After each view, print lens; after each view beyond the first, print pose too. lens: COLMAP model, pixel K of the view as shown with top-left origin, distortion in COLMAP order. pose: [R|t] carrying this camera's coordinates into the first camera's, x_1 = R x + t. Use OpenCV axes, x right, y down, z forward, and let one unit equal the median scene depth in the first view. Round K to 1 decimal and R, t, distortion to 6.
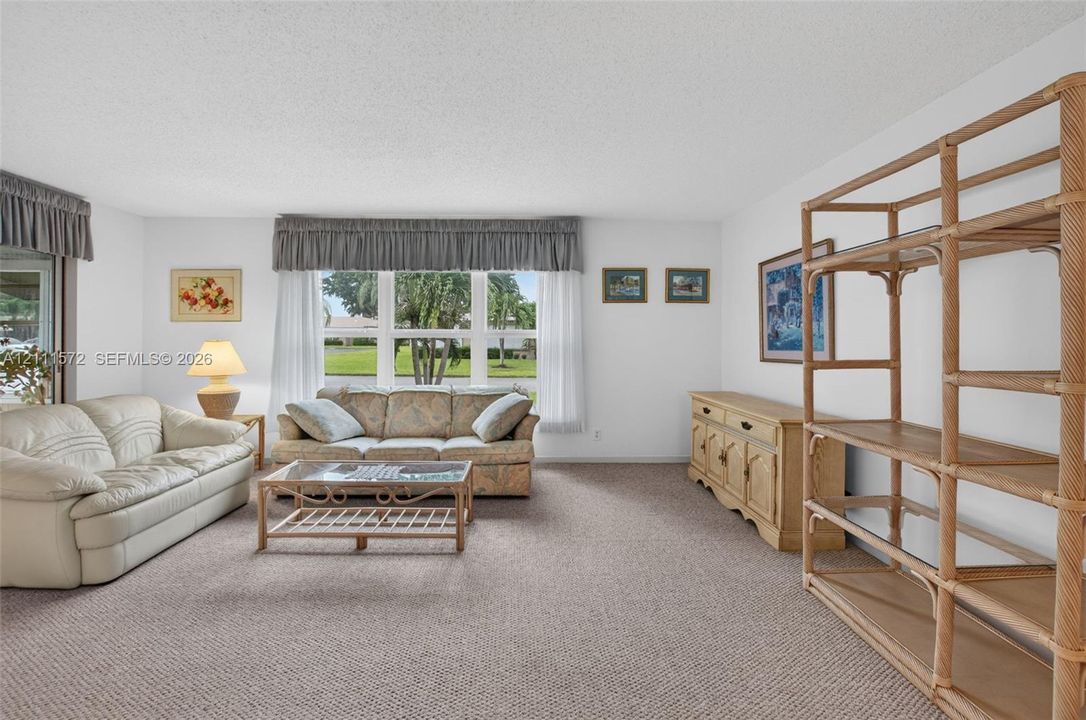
lens RADIAL K [[493.4, 0, 545.7], [0, 493.4, 331.4], [0, 0, 1]] dist [-0.035813, 0.002836]
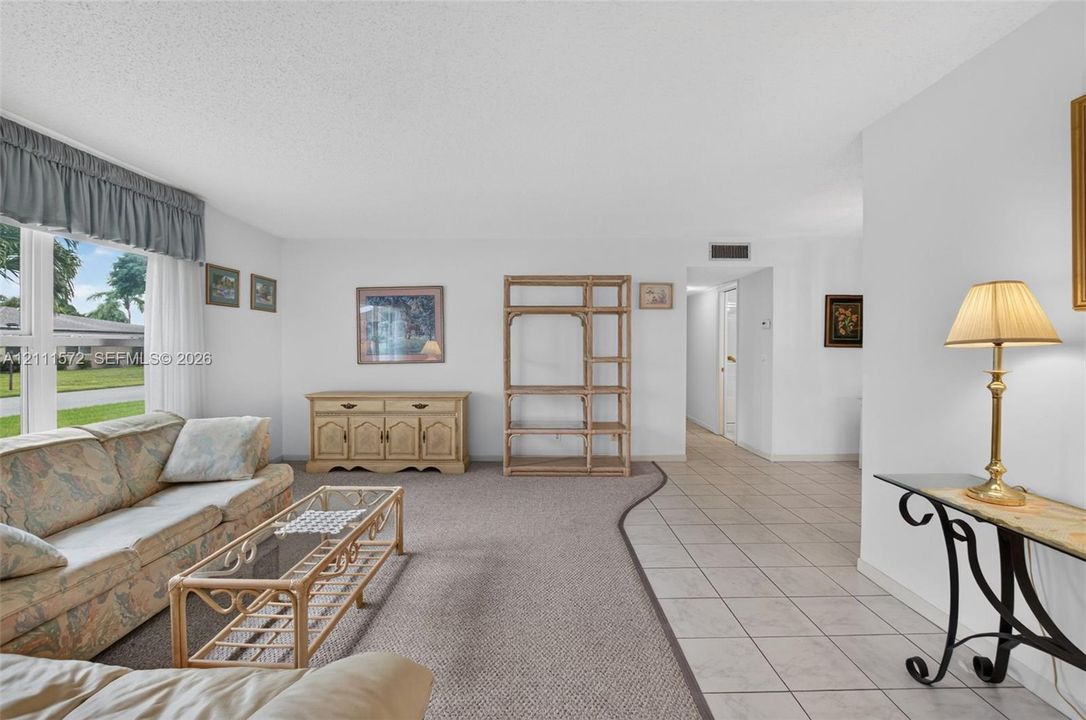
lens RADIAL K [[493.4, 0, 545.6], [0, 493.4, 353.5], [0, 0, 1]] dist [-0.035813, 0.002836]
pose [[0.032338, -0.021874, 0.999238, -0.694408], [-0.000568, 0.999760, 0.021904, 0.006454], [-0.999477, -0.001276, 0.032318, 0.401488]]
